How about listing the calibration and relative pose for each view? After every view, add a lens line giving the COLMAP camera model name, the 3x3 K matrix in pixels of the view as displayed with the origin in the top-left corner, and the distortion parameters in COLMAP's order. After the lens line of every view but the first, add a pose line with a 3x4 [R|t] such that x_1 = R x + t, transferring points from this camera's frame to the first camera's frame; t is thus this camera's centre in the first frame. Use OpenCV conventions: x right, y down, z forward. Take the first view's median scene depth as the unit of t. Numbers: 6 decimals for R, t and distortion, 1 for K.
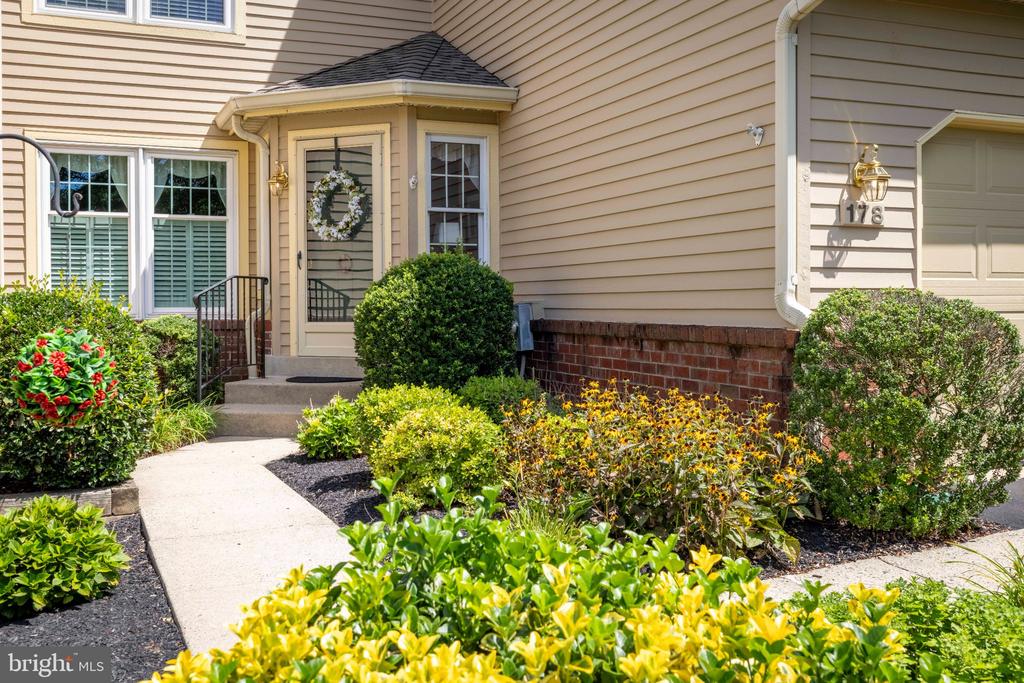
lens RADIAL K [[1024.1, 0, 512.0], [0, 1024.1, 341.5], [0, 0, 1]] dist [-0.004296, -0.007519]
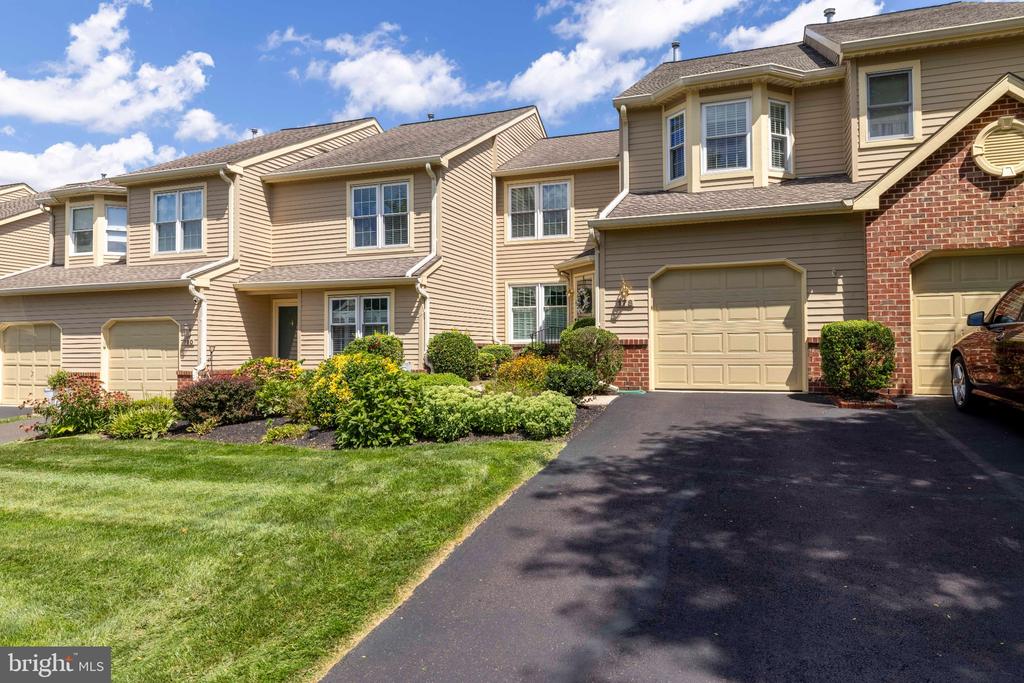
lens RADIAL K [[700.1, 0, 512.0], [0, 700.1, 341.5], [0, 0, 1]] dist [0.000141, -0.000033]
pose [[0.734671, -0.011561, -0.678325, 1.470446], [-0.019163, 0.999102, -0.037782, 0.076977], [0.678152, 0.040756, 0.733790, -0.760551]]
